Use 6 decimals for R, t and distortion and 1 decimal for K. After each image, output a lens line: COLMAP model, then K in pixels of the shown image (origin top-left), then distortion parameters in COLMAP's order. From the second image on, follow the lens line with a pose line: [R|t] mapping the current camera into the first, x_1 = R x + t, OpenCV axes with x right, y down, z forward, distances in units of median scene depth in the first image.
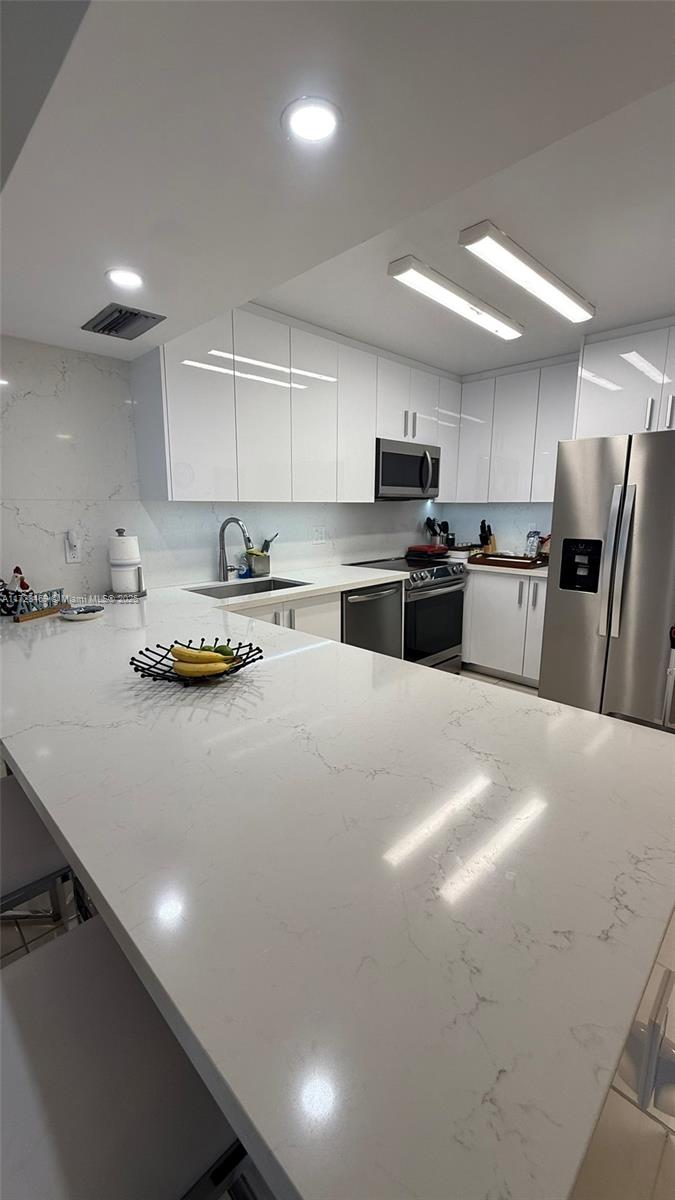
lens RADIAL K [[477.8, 0, 334.5], [0, 477.8, 598.7], [0, 0, 1]] dist [-0.000911, 0.000127]
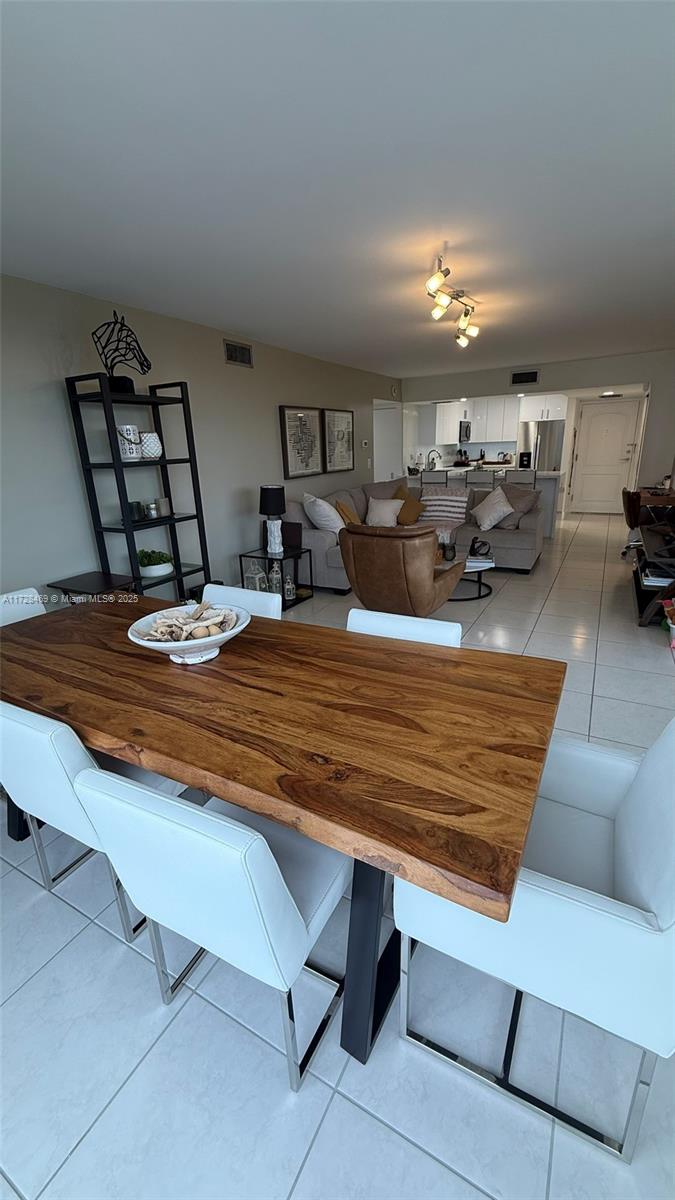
lens RADIAL K [[477.8, 0, 334.2], [0, 477.8, 598.0], [0, 0, 1]] dist [-0.000911, 0.000127]
pose [[0.961865, -0.118006, 0.246760, -1.755877], [0.089625, 0.988317, 0.123279, 0.358968], [-0.258424, -0.096462, 0.961203, -2.016168]]
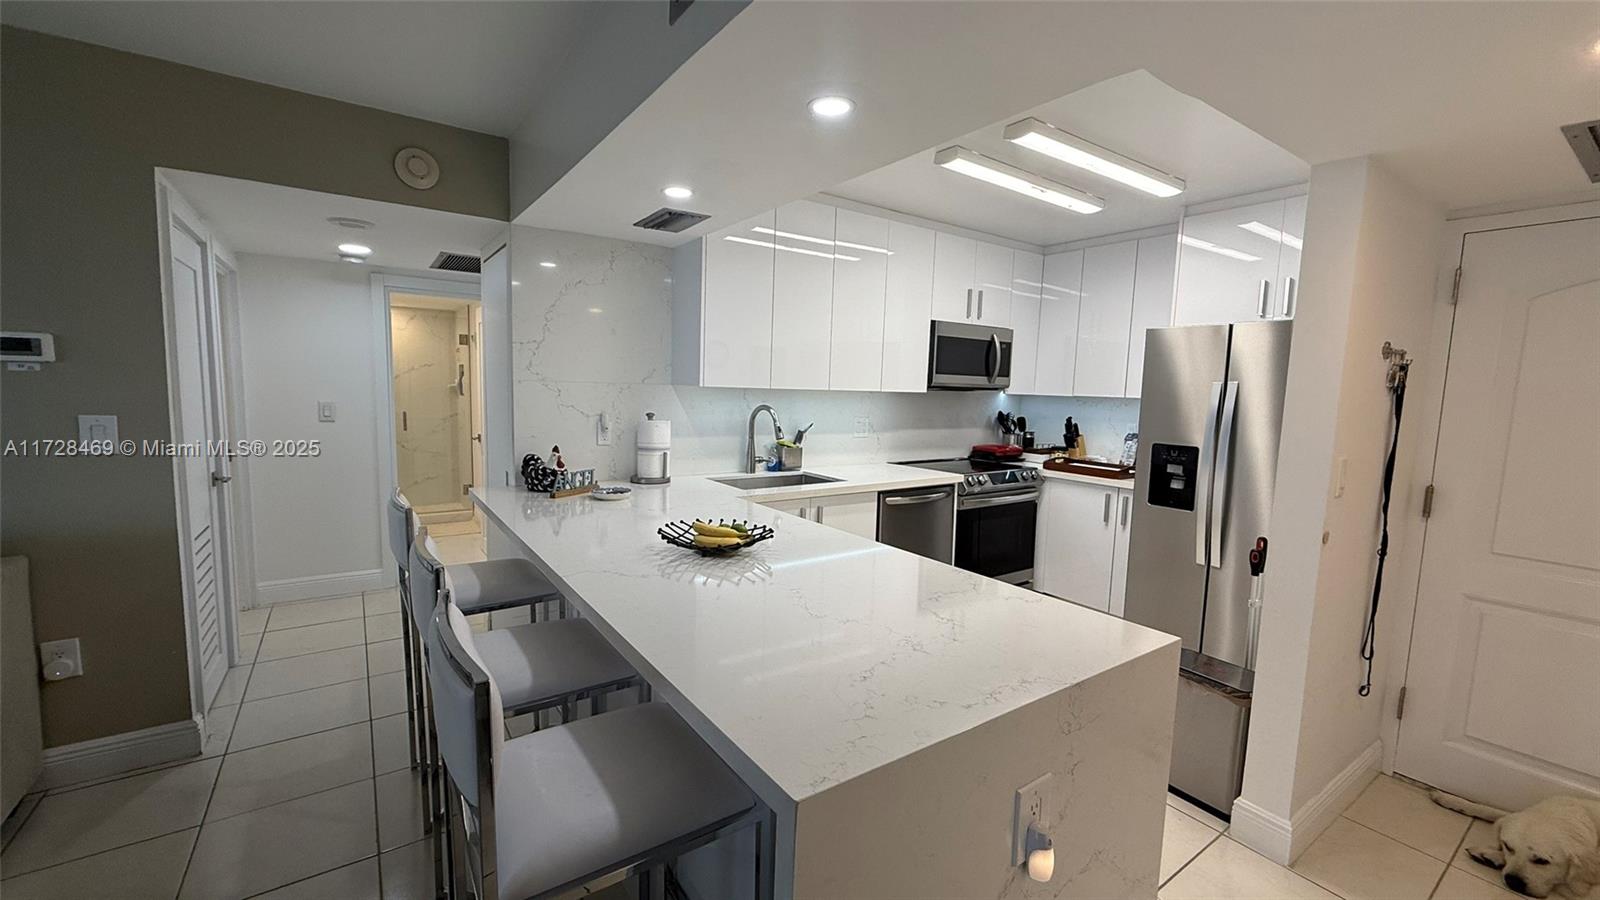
lens RADIAL K [[637.1, 0, 796.5], [0, 637.1, 453.9], [0, 0, 1]] dist [-0.000911, 0.000127]
pose [[0.984346, 0.046904, -0.169889, 0.061640], [-0.061825, 0.994577, -0.083626, 0.024057], [0.165046, 0.092820, 0.981909, -0.191991]]
